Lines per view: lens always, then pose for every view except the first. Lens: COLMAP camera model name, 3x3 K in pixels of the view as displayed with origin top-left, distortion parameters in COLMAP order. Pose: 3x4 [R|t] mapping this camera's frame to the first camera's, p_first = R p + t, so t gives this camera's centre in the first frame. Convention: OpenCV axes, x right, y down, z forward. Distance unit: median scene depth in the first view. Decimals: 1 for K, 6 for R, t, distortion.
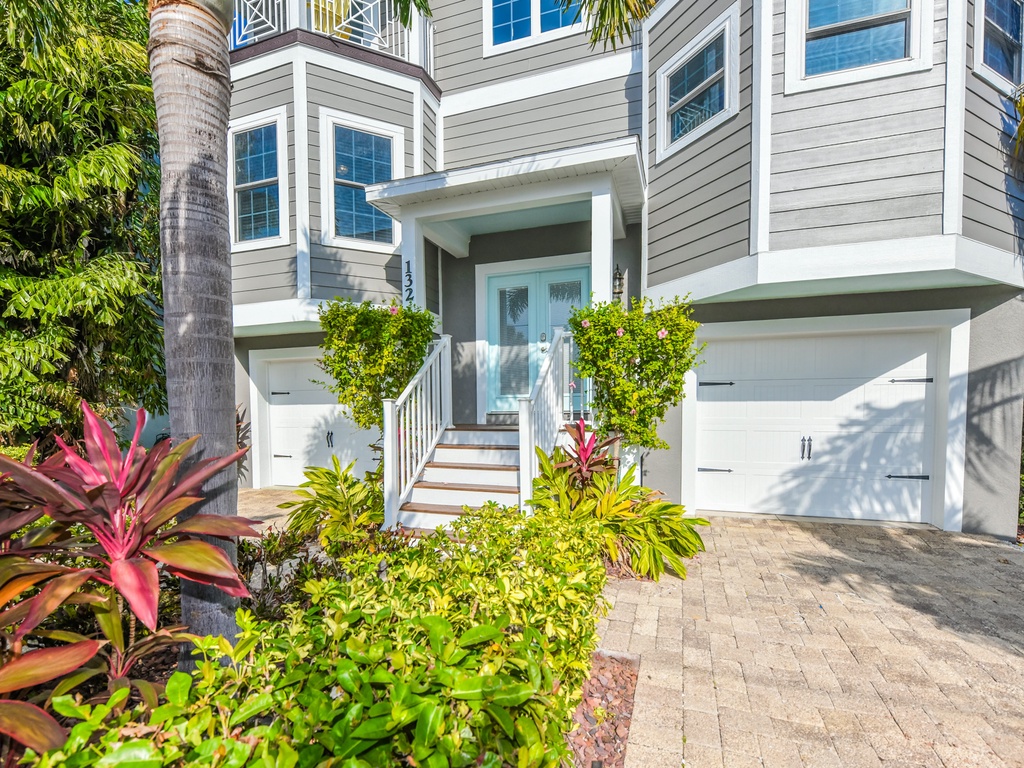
lens RADIAL K [[464.8, 0, 521.2], [0, 464.8, 384.2], [0, 0, 1]] dist [-0.009784, -0.001271]
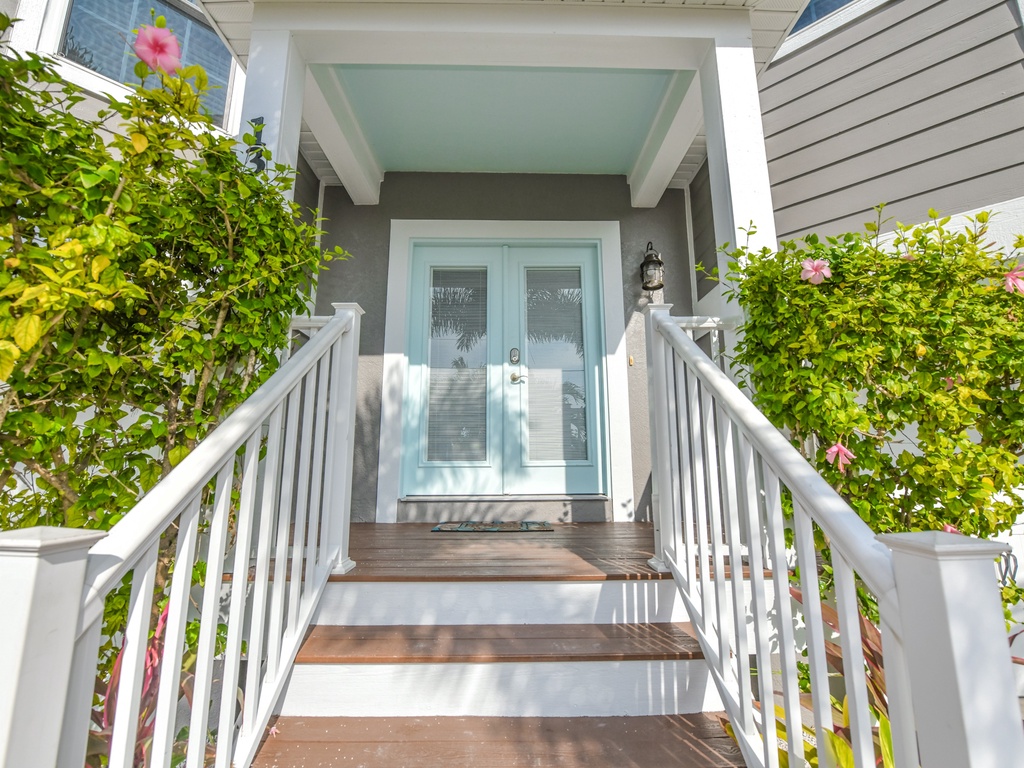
lens RADIAL K [[450.0, 0, 517.1], [0, 450.0, 365.1], [0, 0, 1]] dist [-0.009780, -0.000366]
pose [[0.947218, 0.077865, 0.310992, -0.114705], [-0.026169, 0.985598, -0.167066, -0.001304], [-0.319521, 0.150110, 0.935614, 0.502123]]
